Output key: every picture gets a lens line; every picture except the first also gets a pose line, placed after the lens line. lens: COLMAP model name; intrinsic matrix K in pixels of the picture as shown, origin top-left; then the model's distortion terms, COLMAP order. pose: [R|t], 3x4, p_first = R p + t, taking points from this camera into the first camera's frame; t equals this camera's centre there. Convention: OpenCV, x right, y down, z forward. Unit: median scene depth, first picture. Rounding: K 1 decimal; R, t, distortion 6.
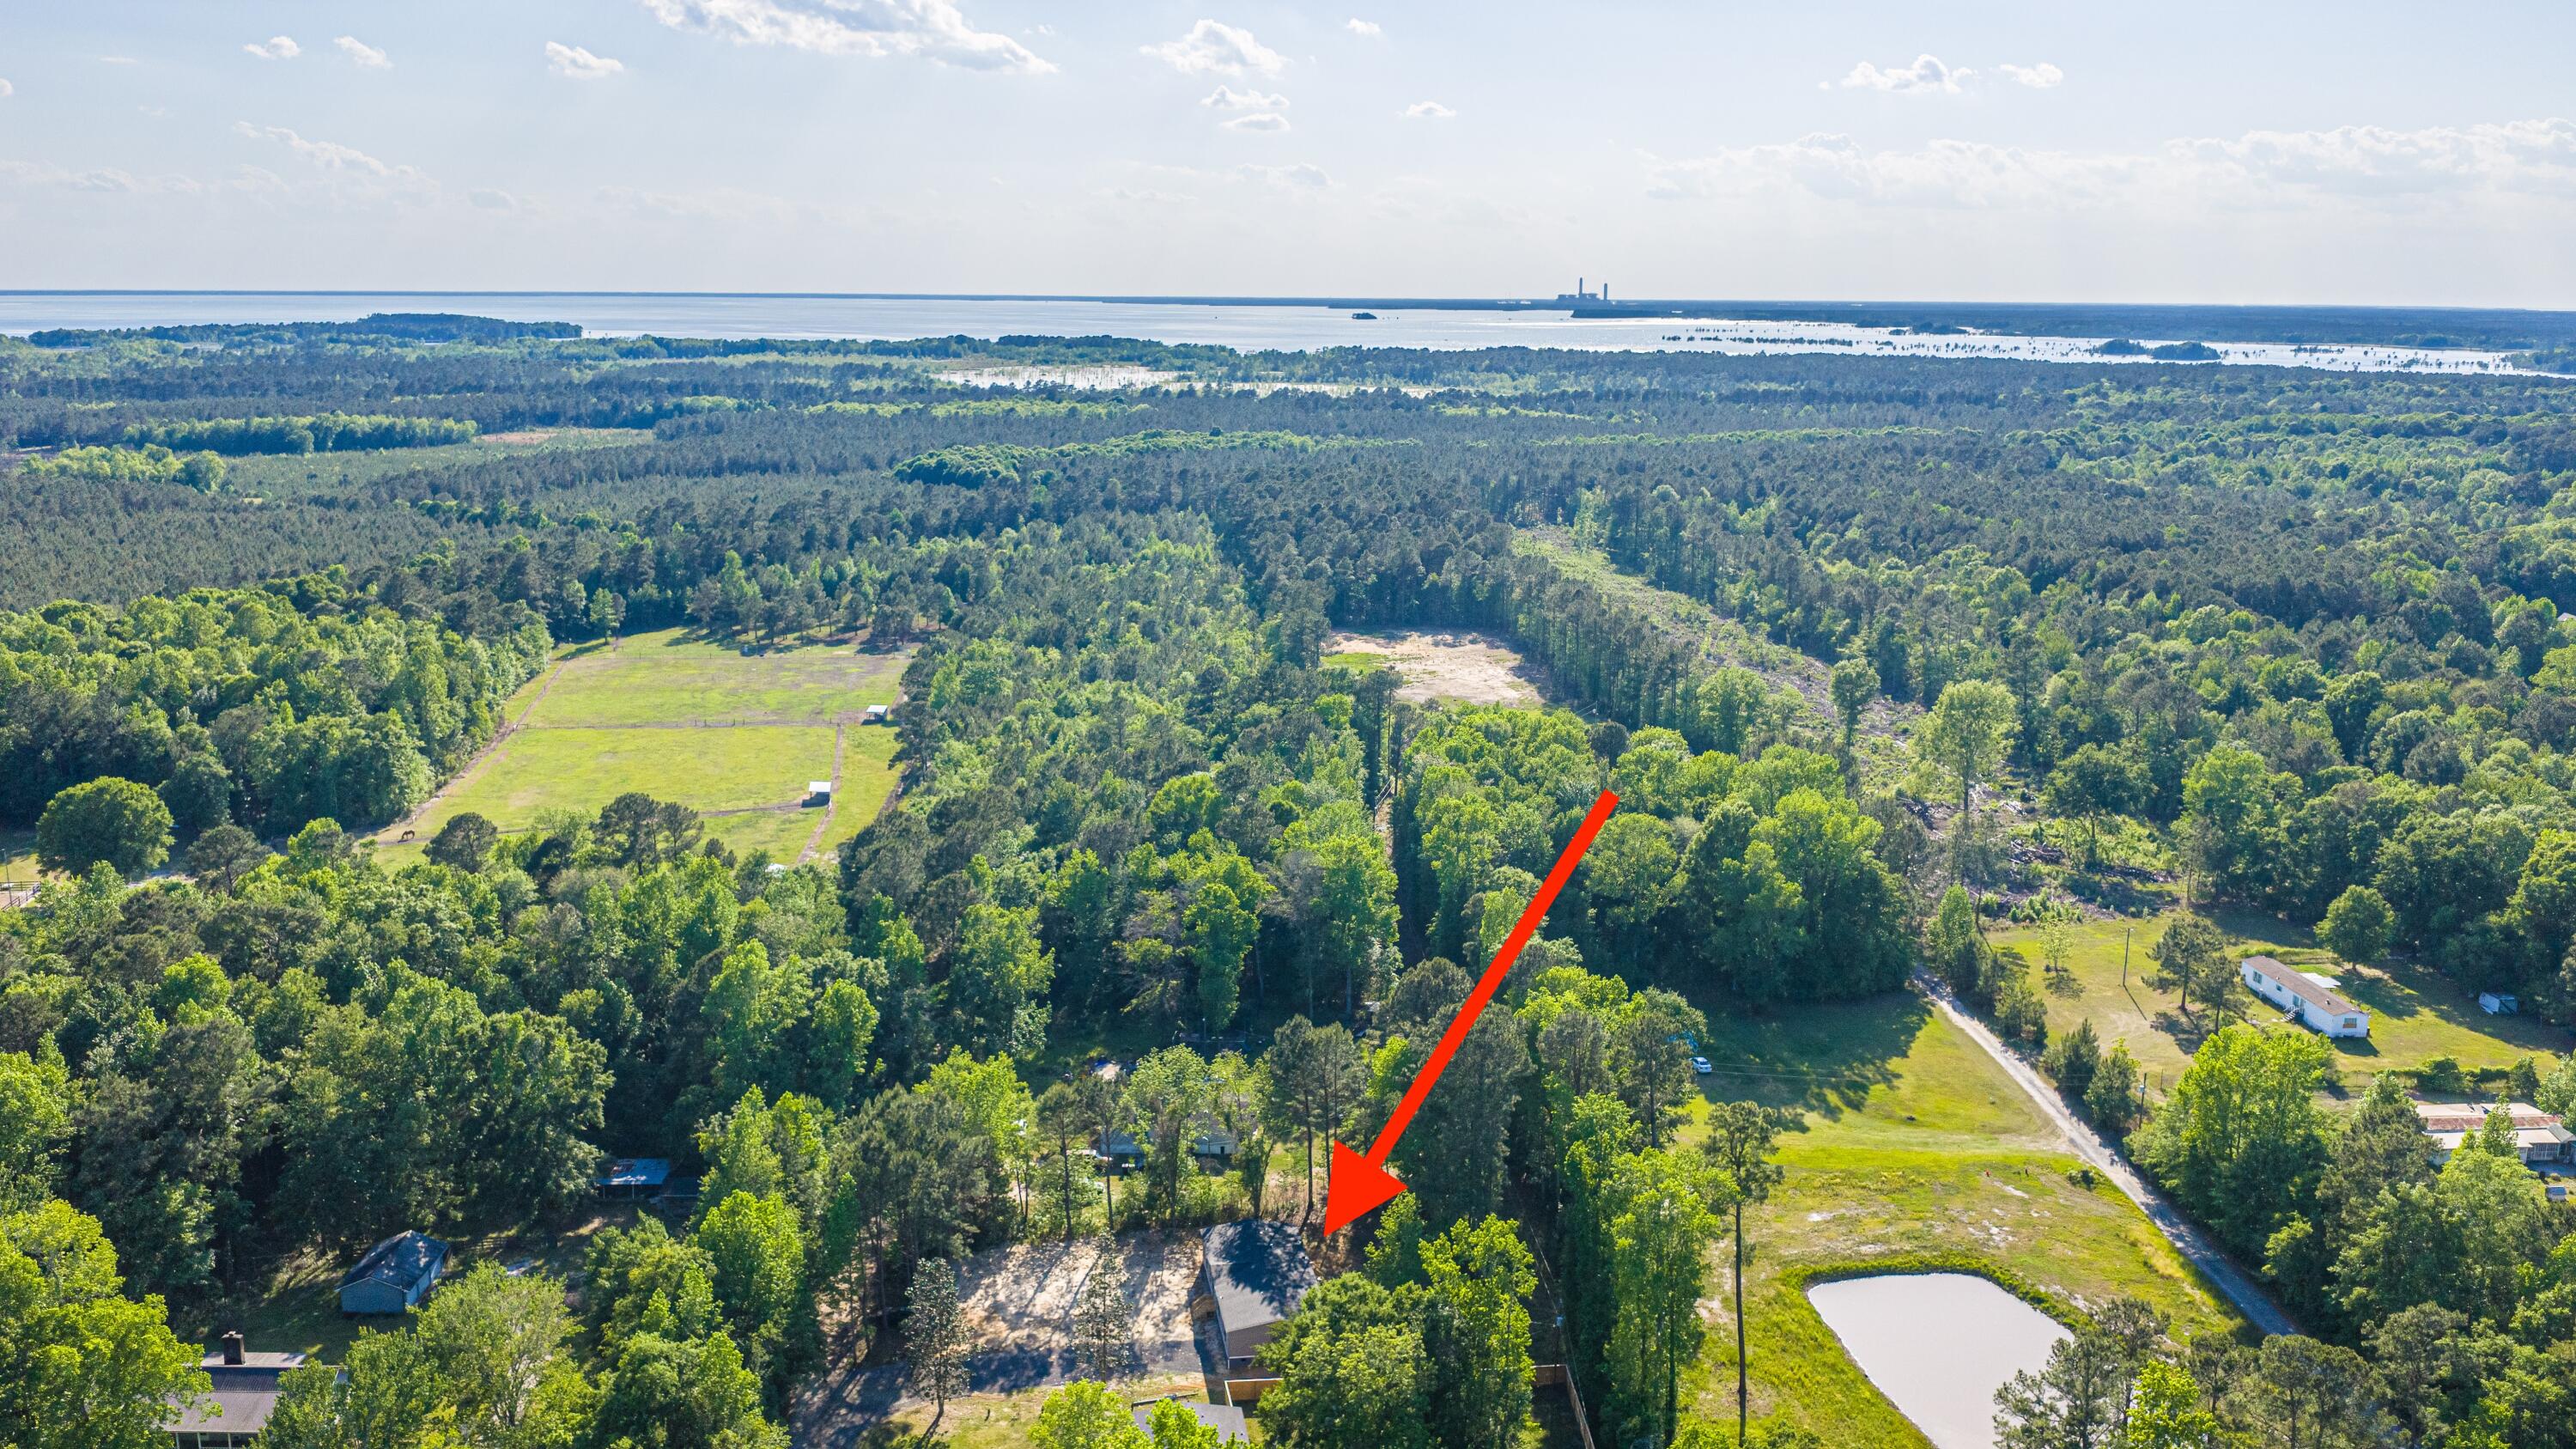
lens RADIAL K [[2137.9, 0, 1287.2], [0, 2137.9, 724.3], [0, 0, 1]] dist [0.026971, -0.059377]
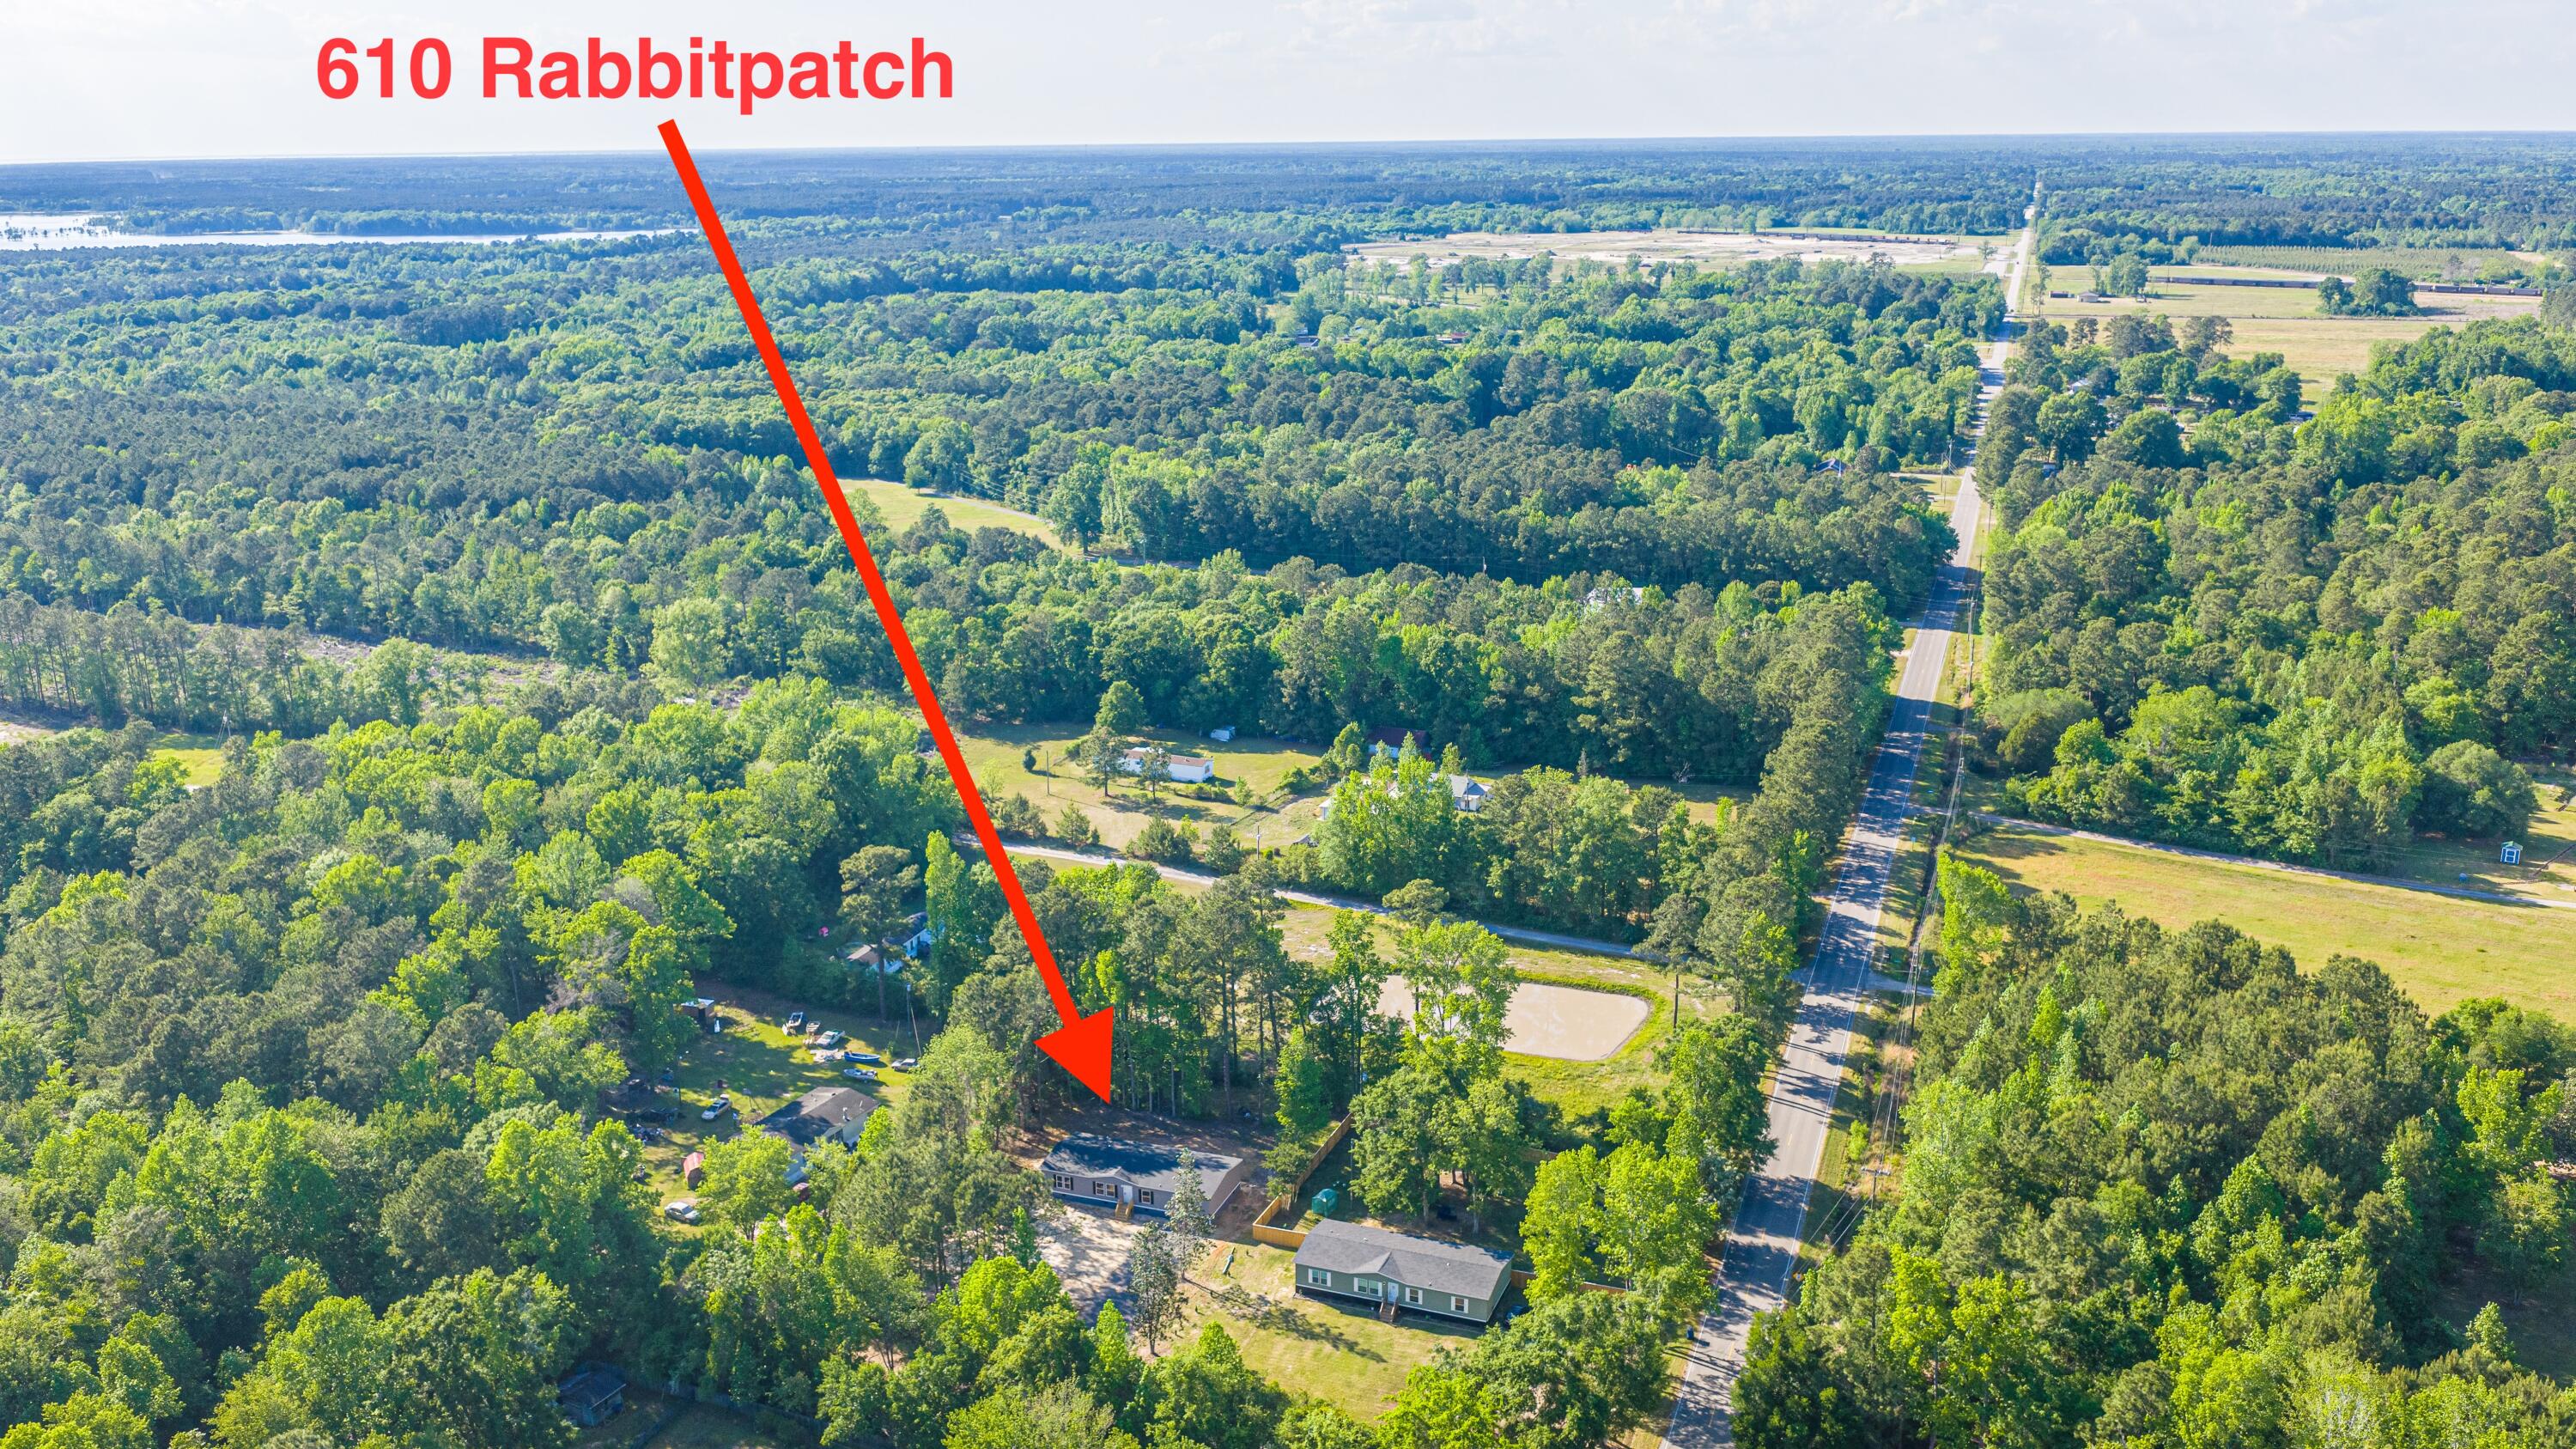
lens RADIAL K [[2137.9, 0, 1293.0], [0, 2137.9, 724.8], [0, 0, 1]] dist [0.026971, -0.059377]
pose [[0.485068, -0.245083, 0.839430, -0.516822], [0.188183, 0.966689, 0.173495, -0.097933], [-0.853988, 0.073809, 0.515030, 0.162452]]
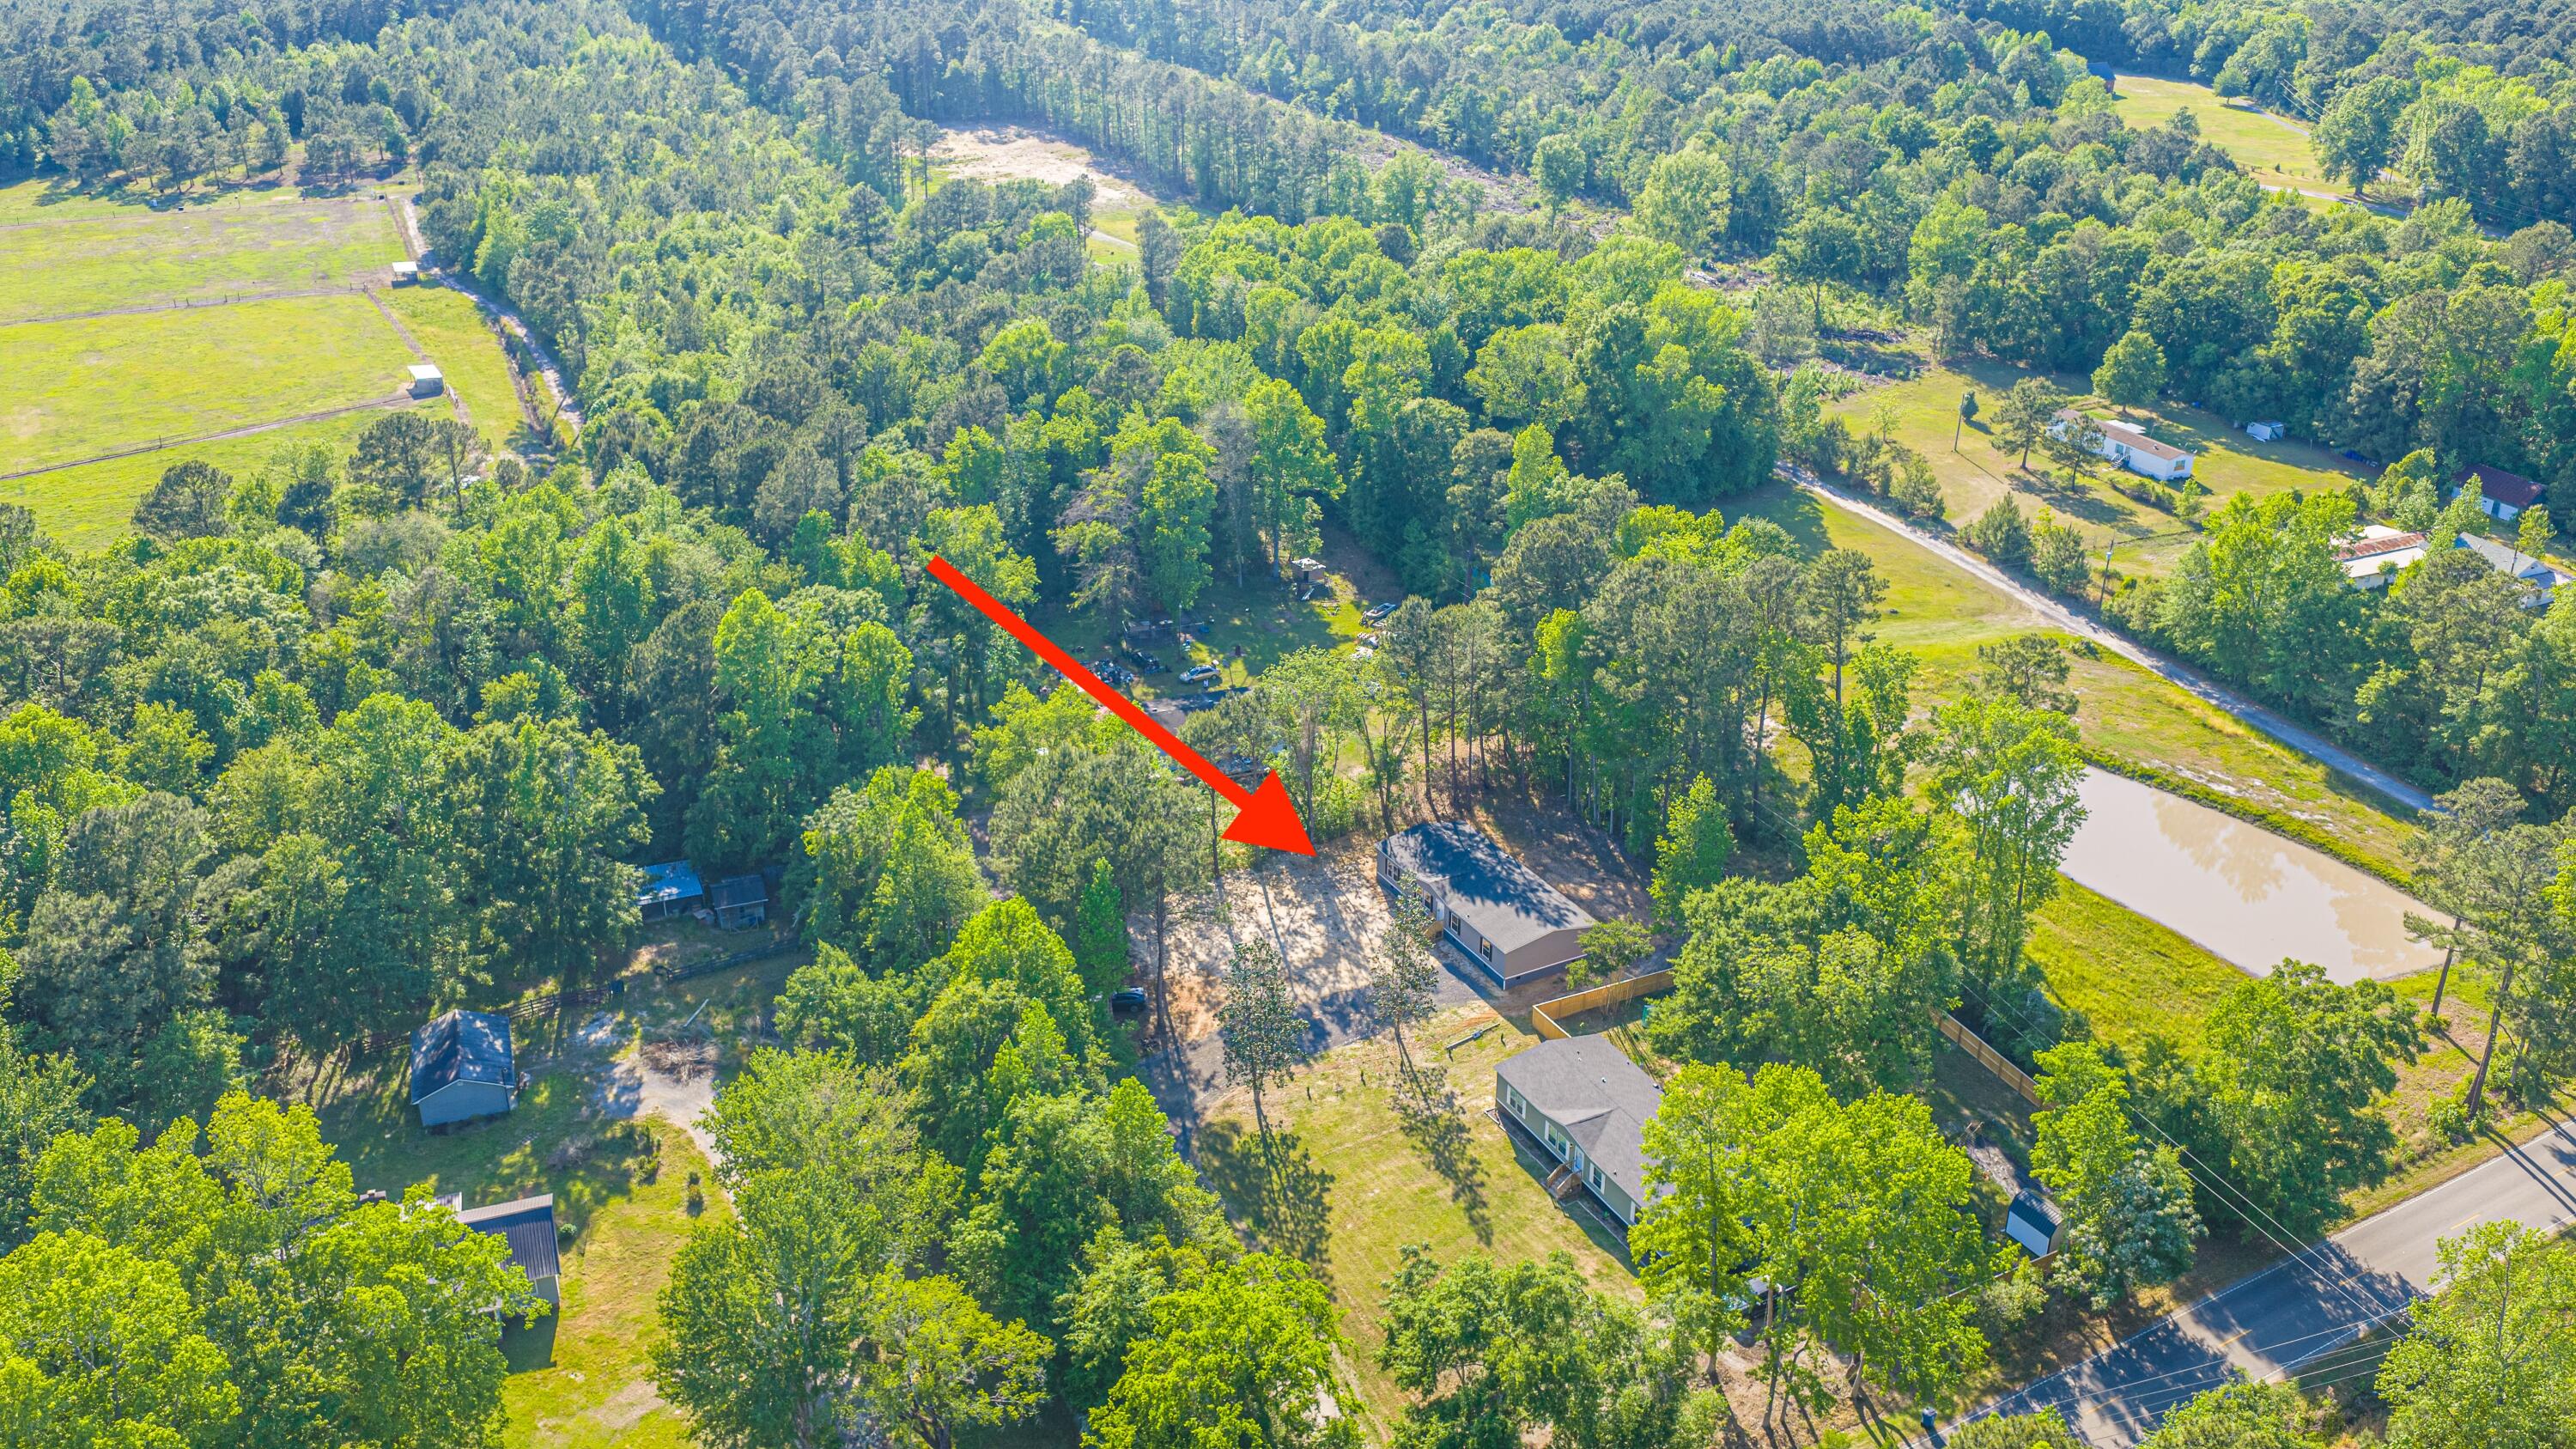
lens RADIAL K [[2137.9, 0, 1288.4], [0, 2137.9, 723.1], [0, 0, 1]] dist [0.026971, -0.059377]
pose [[0.939744, -0.146893, 0.308714, -0.203880], [0.070036, 0.966555, 0.246713, -0.023171], [-0.334630, -0.210225, 0.918601, 0.112860]]
